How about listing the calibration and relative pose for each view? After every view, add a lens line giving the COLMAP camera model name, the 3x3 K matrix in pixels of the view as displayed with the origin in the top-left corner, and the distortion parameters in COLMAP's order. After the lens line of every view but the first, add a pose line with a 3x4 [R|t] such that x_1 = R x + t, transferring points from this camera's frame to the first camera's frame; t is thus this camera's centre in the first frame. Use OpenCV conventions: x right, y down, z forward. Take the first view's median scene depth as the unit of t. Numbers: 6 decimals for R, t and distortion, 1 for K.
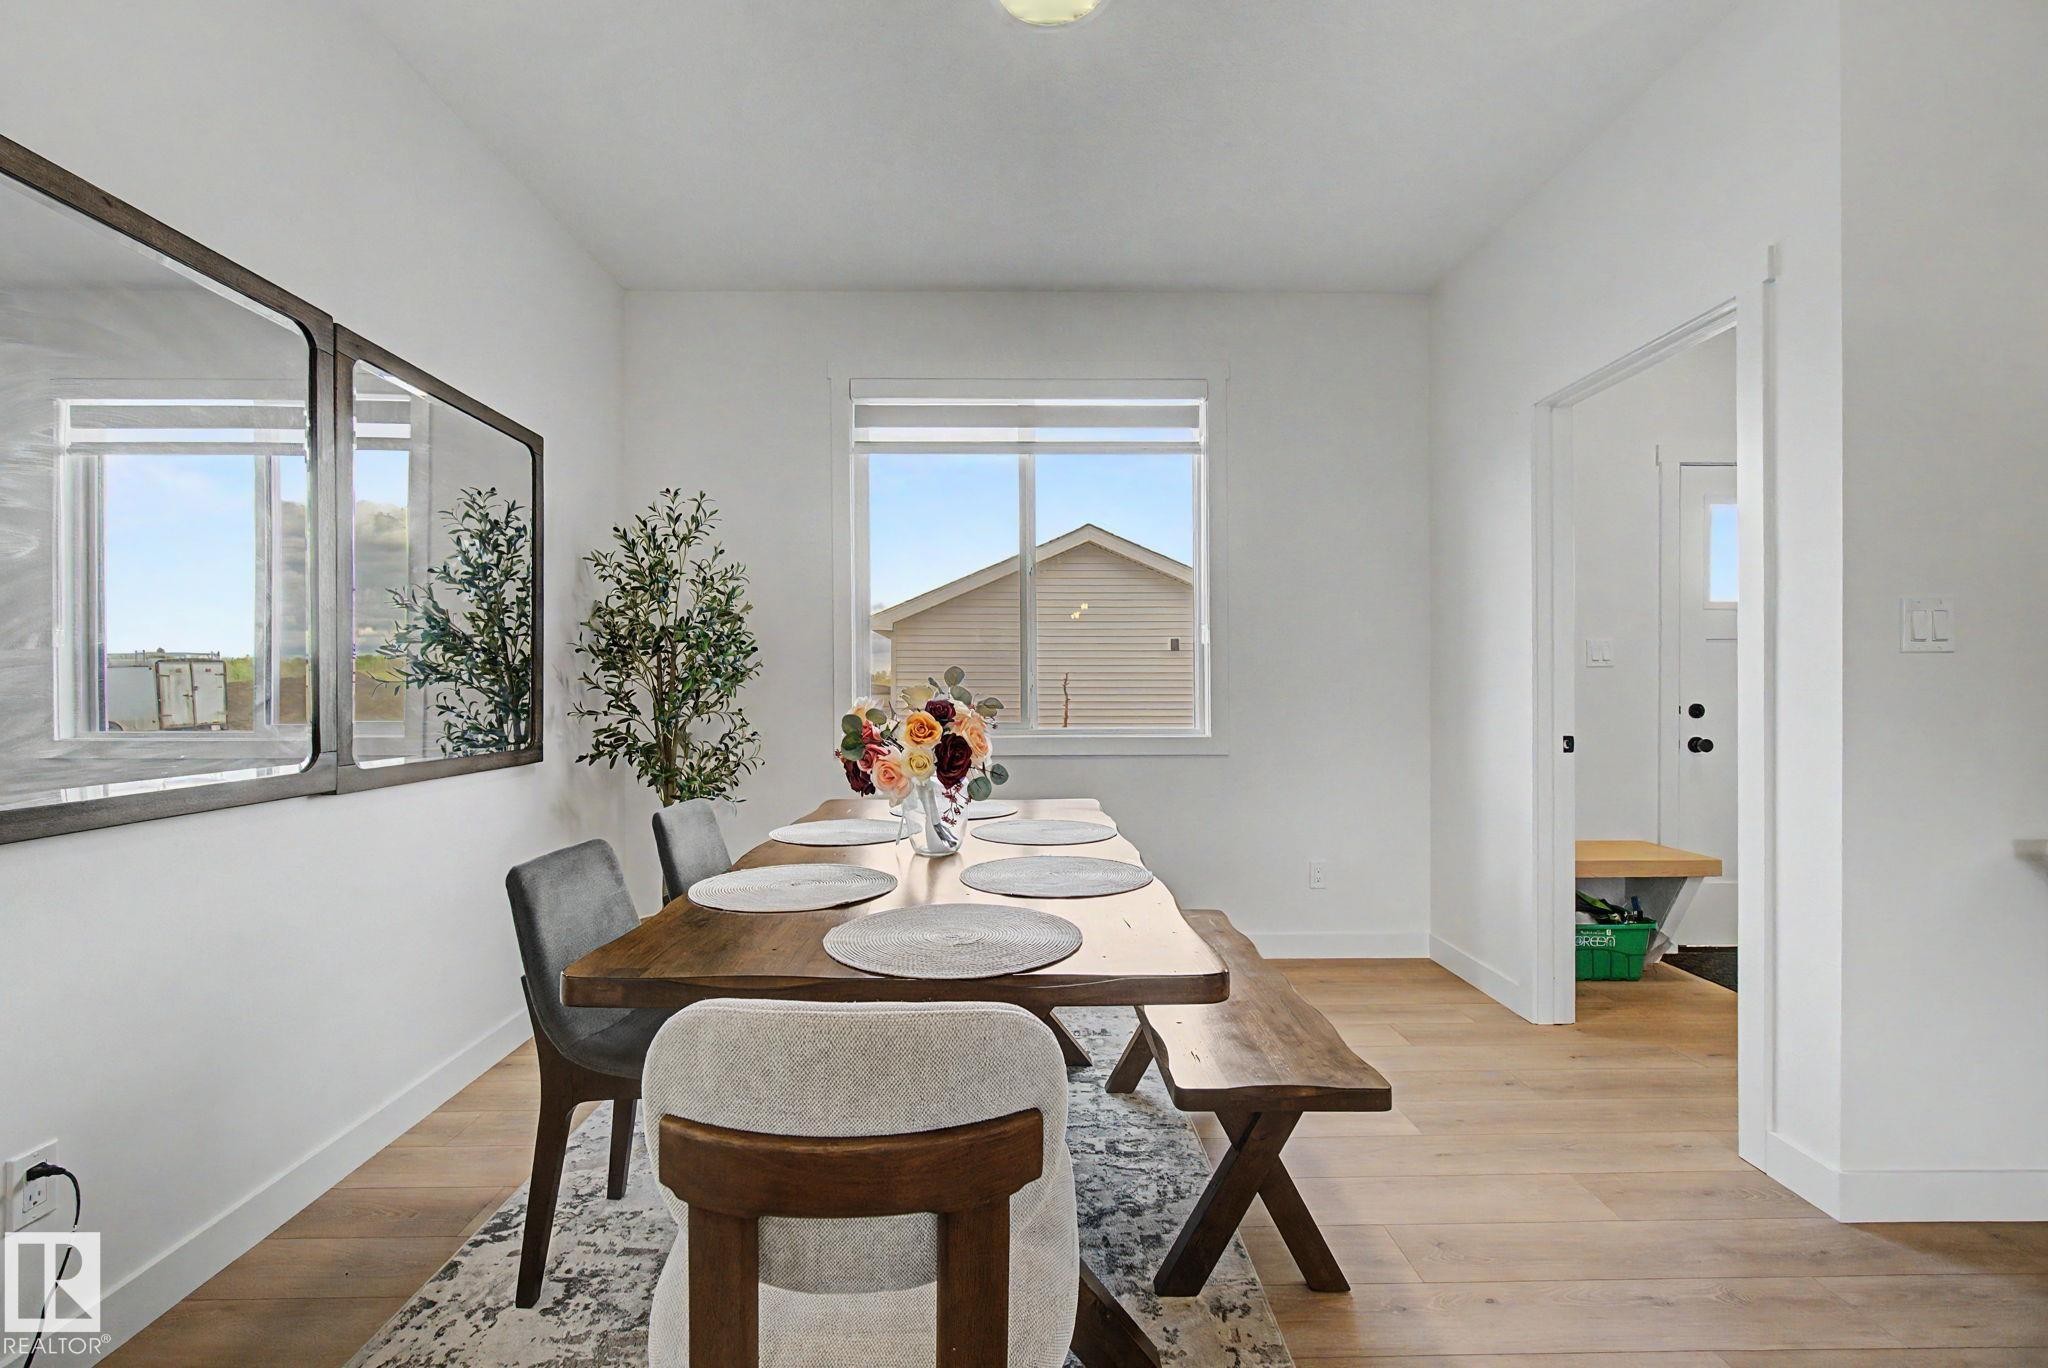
lens RADIAL K [[888.1, 0, 1009.5], [0, 888.1, 679.0], [0, 0, 1]] dist [-0.008541, 0.000265]
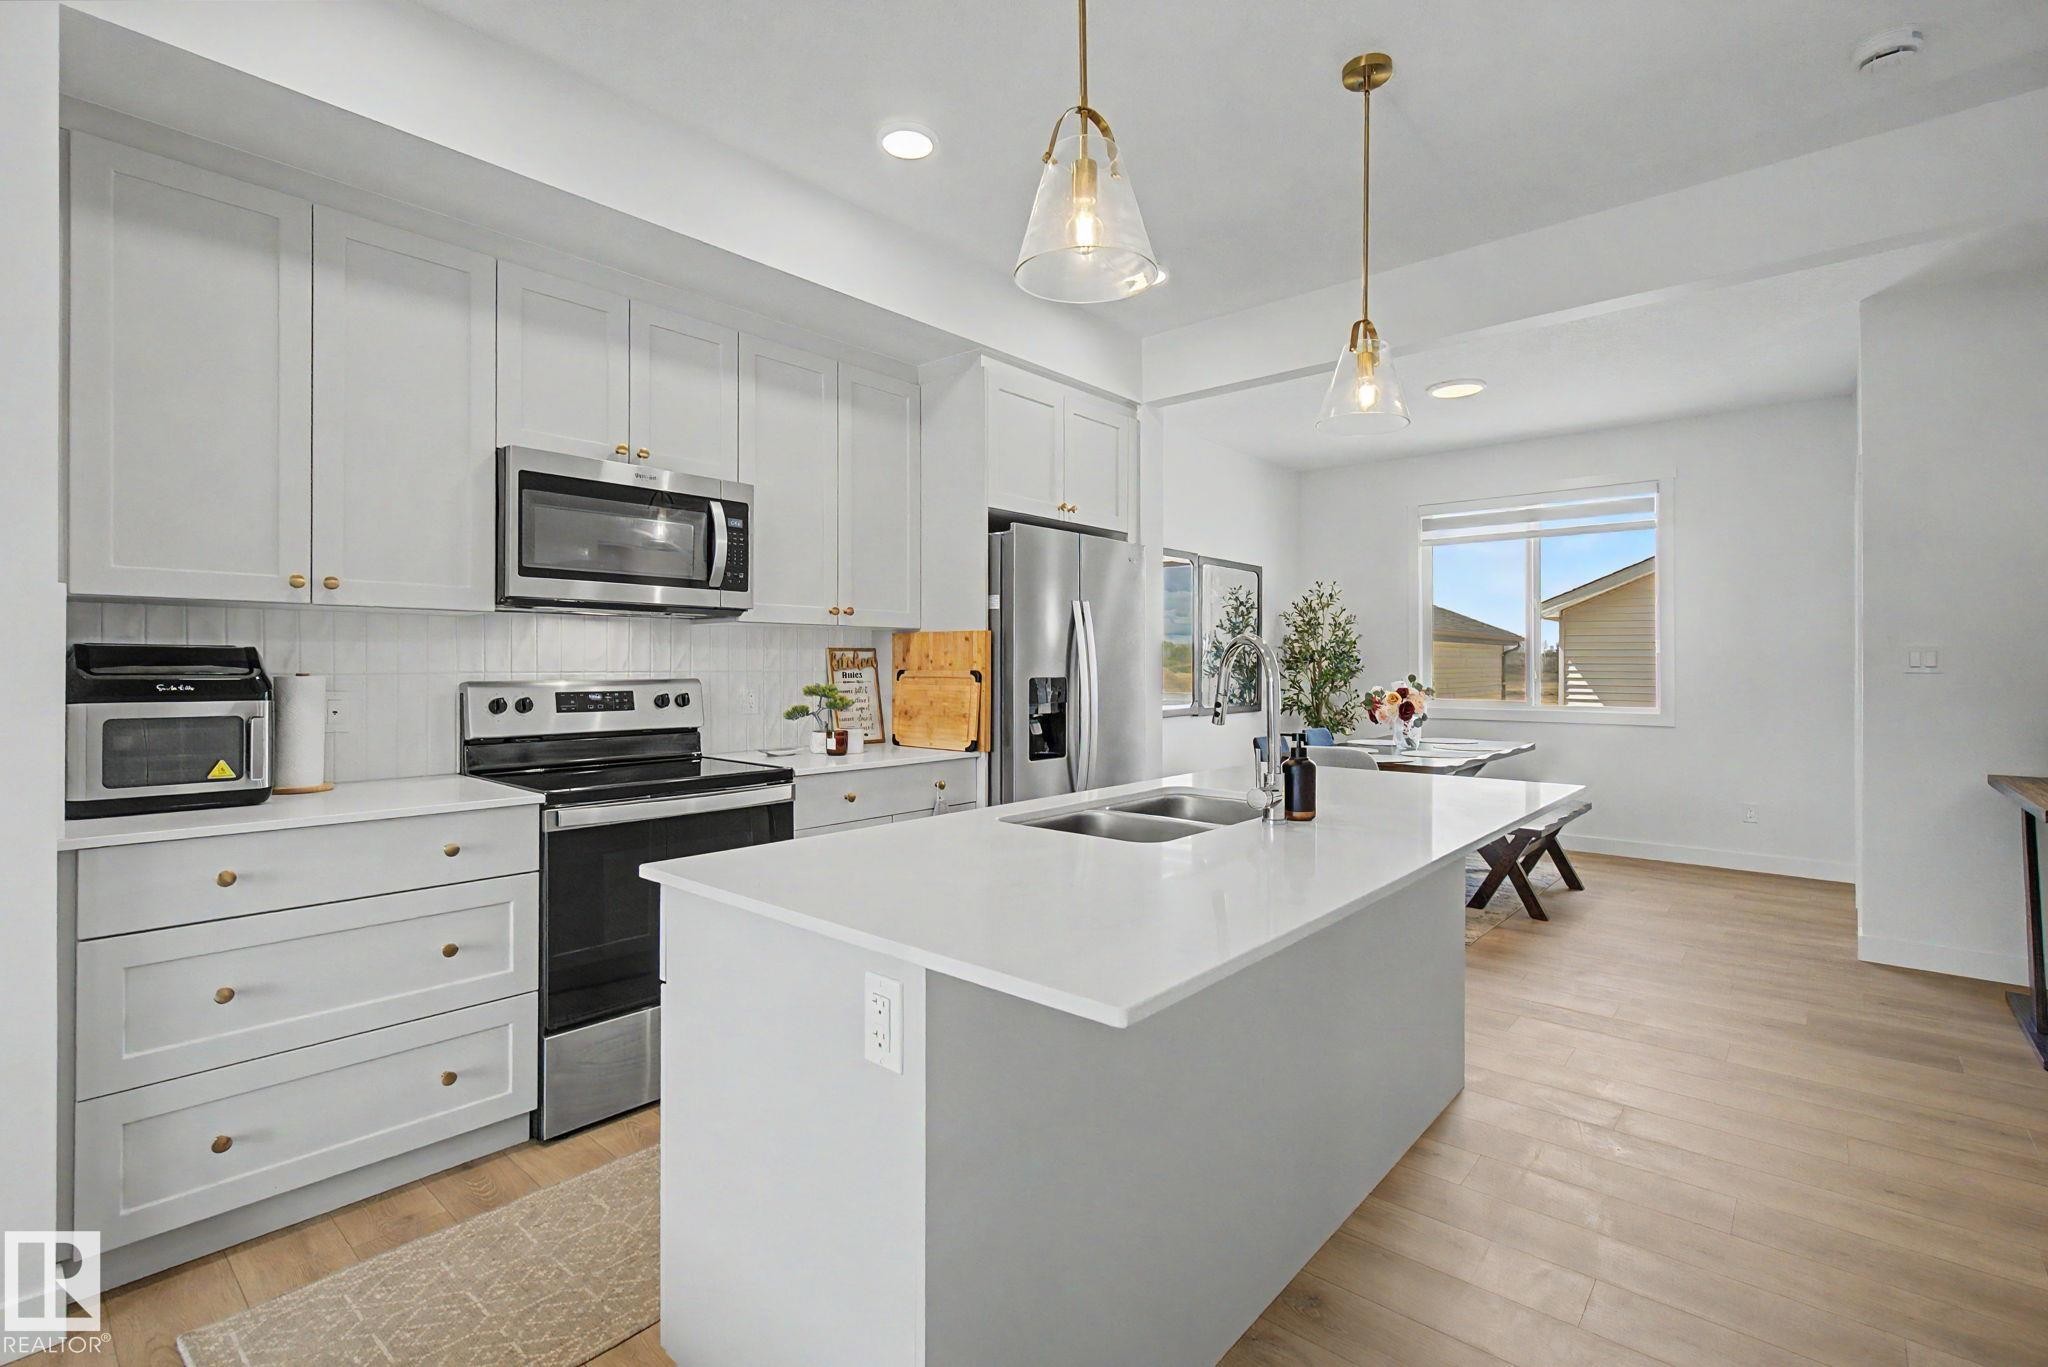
lens RADIAL K [[950.0, 0, 1008.2], [0, 950.0, 678.1], [0, 0, 1]] dist [-0.001354, -0.000072]
pose [[0.732166, 0.012356, -0.681014, 0.595604], [0.004697, 0.999720, 0.023189, -0.045879], [0.681110, -0.020176, 0.731903, -1.110744]]
